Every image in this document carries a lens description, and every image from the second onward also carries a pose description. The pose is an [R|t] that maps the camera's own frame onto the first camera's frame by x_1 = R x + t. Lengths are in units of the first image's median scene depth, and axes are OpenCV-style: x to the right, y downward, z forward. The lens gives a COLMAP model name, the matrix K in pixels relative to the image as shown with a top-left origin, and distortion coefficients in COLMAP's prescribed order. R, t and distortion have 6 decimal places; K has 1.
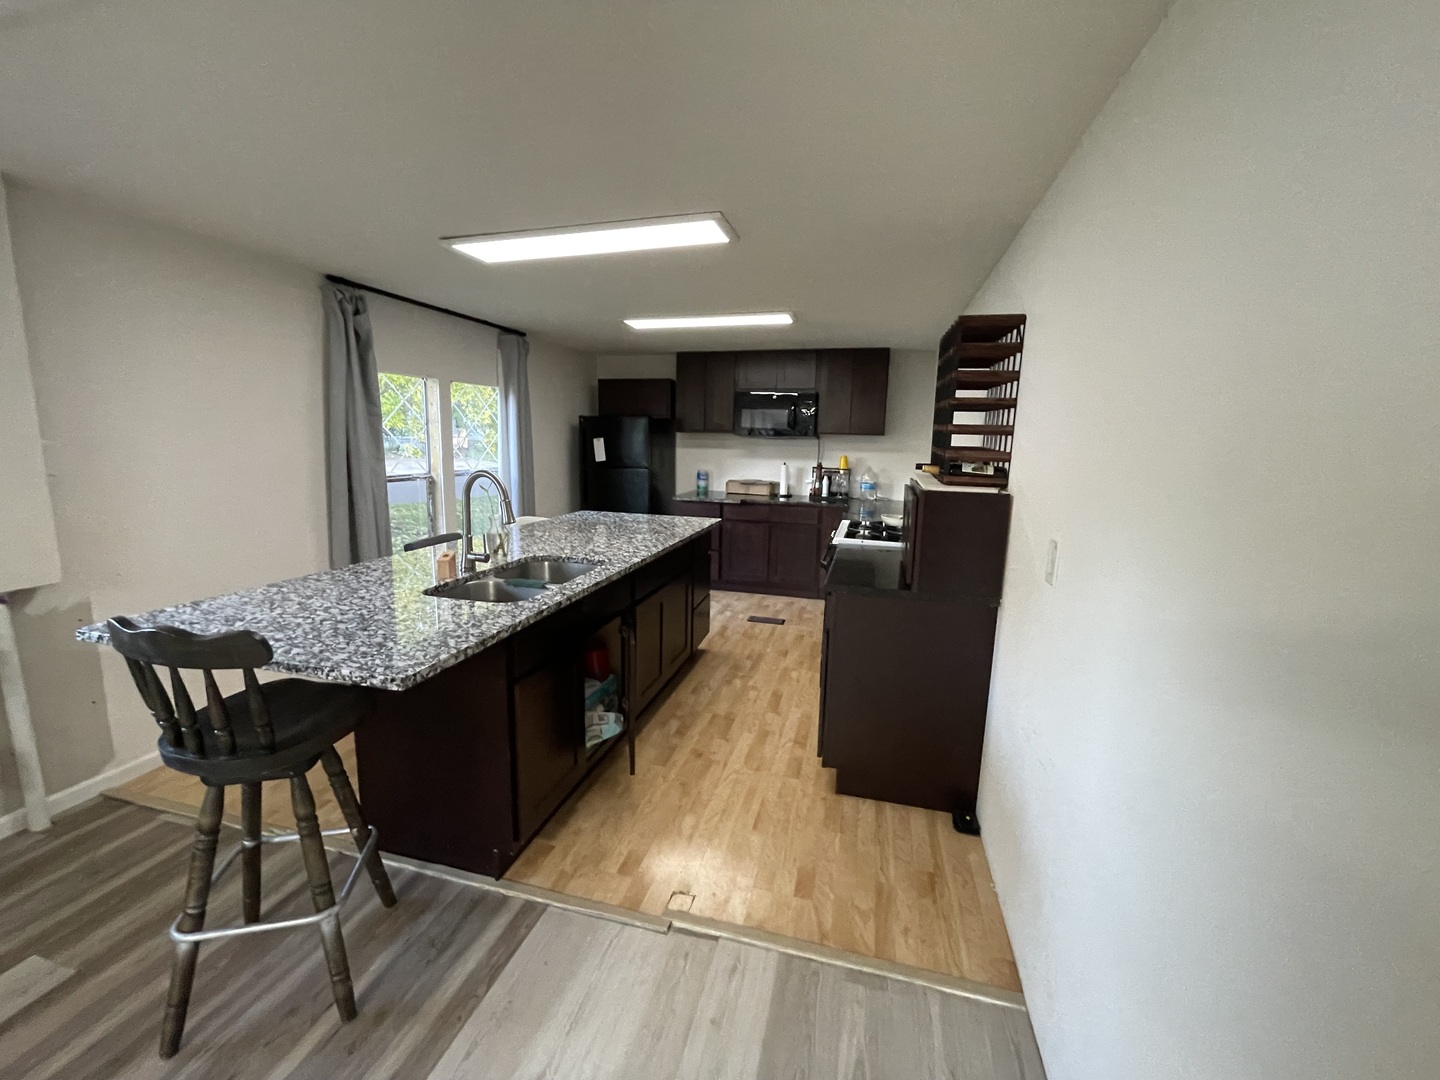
lens RADIAL K [[580.6, 0, 723.1], [0, 580.6, 531.9], [0, 0, 1]] dist [-0.000298, -0.000025]
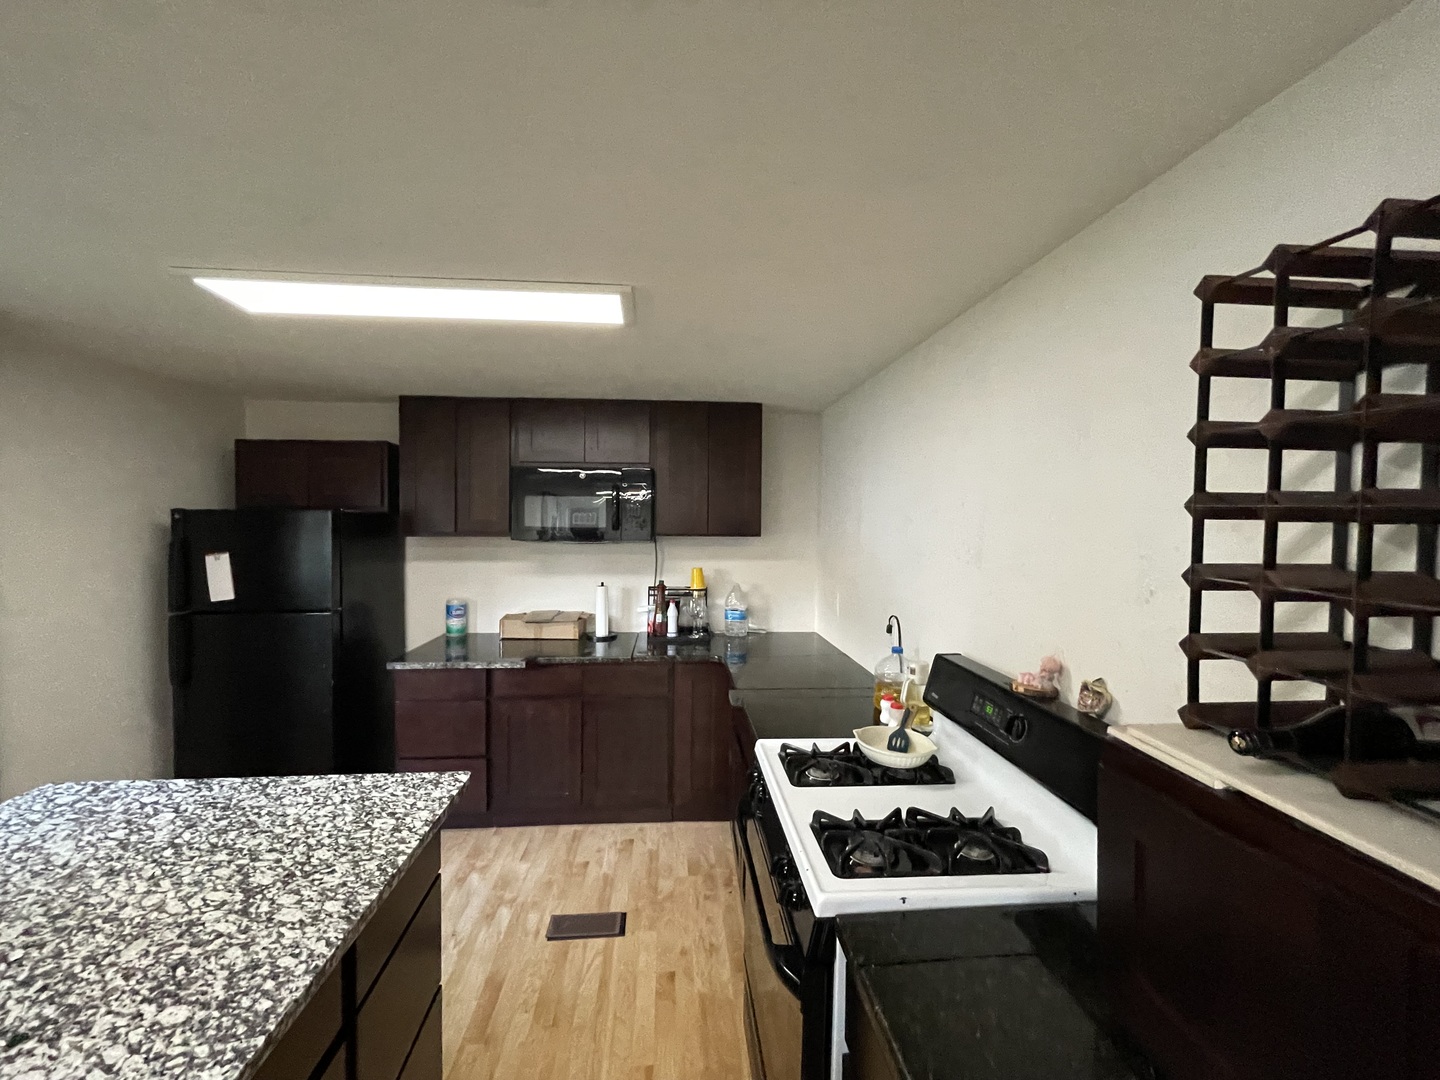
lens RADIAL K [[580.6, 0, 713.5], [0, 580.6, 536.3], [0, 0, 1]] dist [-0.000298, -0.000025]
pose [[0.944979, -0.024850, 0.326186, 0.020609], [0.068056, 0.990228, -0.121721, -0.087157], [-0.319974, 0.137223, 0.937436, 0.400165]]
